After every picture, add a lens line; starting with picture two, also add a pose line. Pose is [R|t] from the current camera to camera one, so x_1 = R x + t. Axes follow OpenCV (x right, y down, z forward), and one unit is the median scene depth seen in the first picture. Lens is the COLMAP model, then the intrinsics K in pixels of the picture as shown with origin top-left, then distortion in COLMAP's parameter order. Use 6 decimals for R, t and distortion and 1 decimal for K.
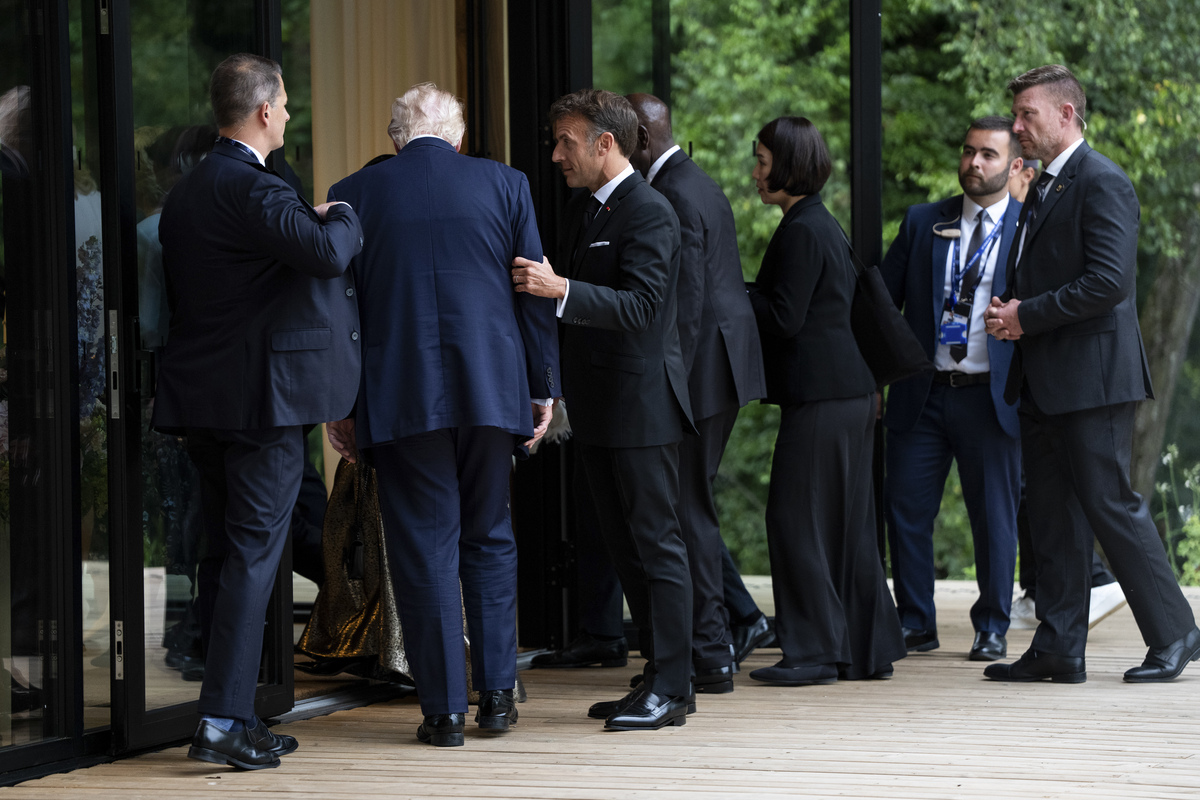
lens RADIAL K [[5476.3, 0, 598.2], [0, 5476.3, 409.0], [0, 0, 1]] dist [0.474070, 0.000000]
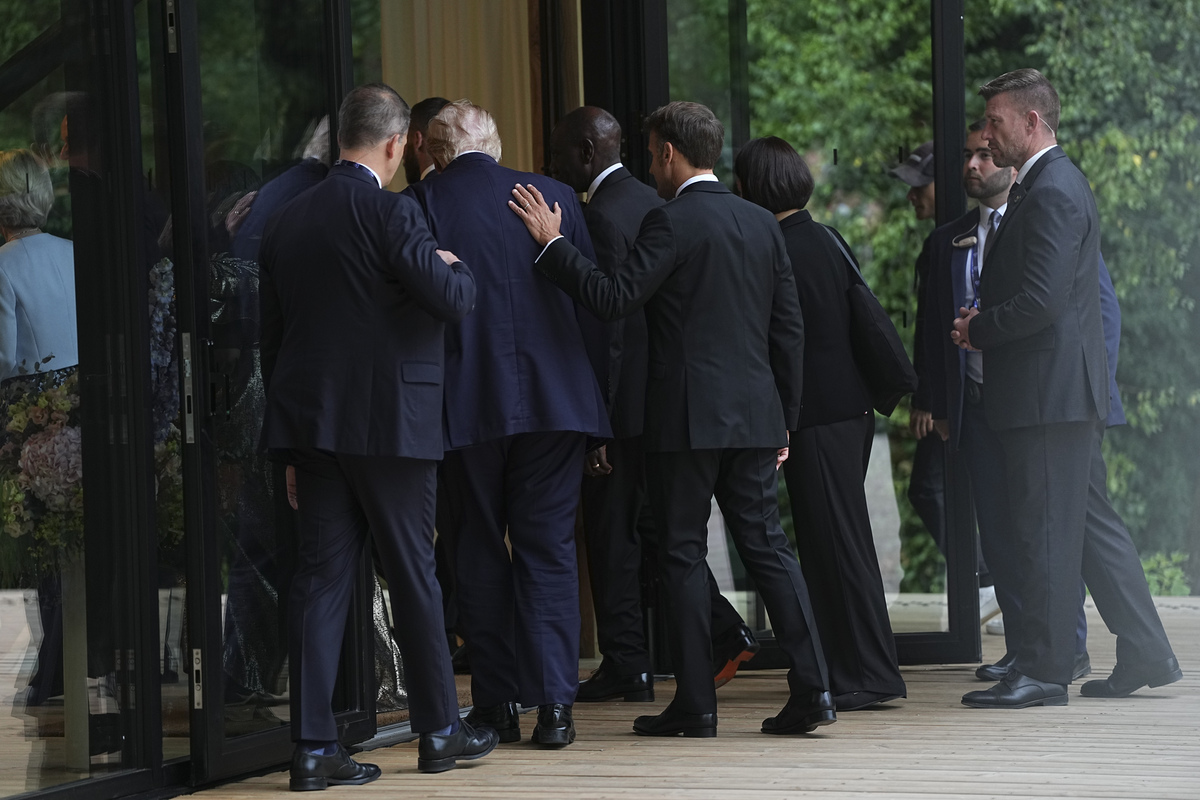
lens RADIAL K [[6247.6, 0, 601.5], [0, 6247.6, 393.7], [0, 0, 1]] dist [1.108100, 0.000000]
pose [[0.999585, -0.017423, -0.022940, 0.011661], [0.017240, 0.999818, -0.008157, 0.003299], [0.023078, 0.007758, 0.999704, -0.122008]]
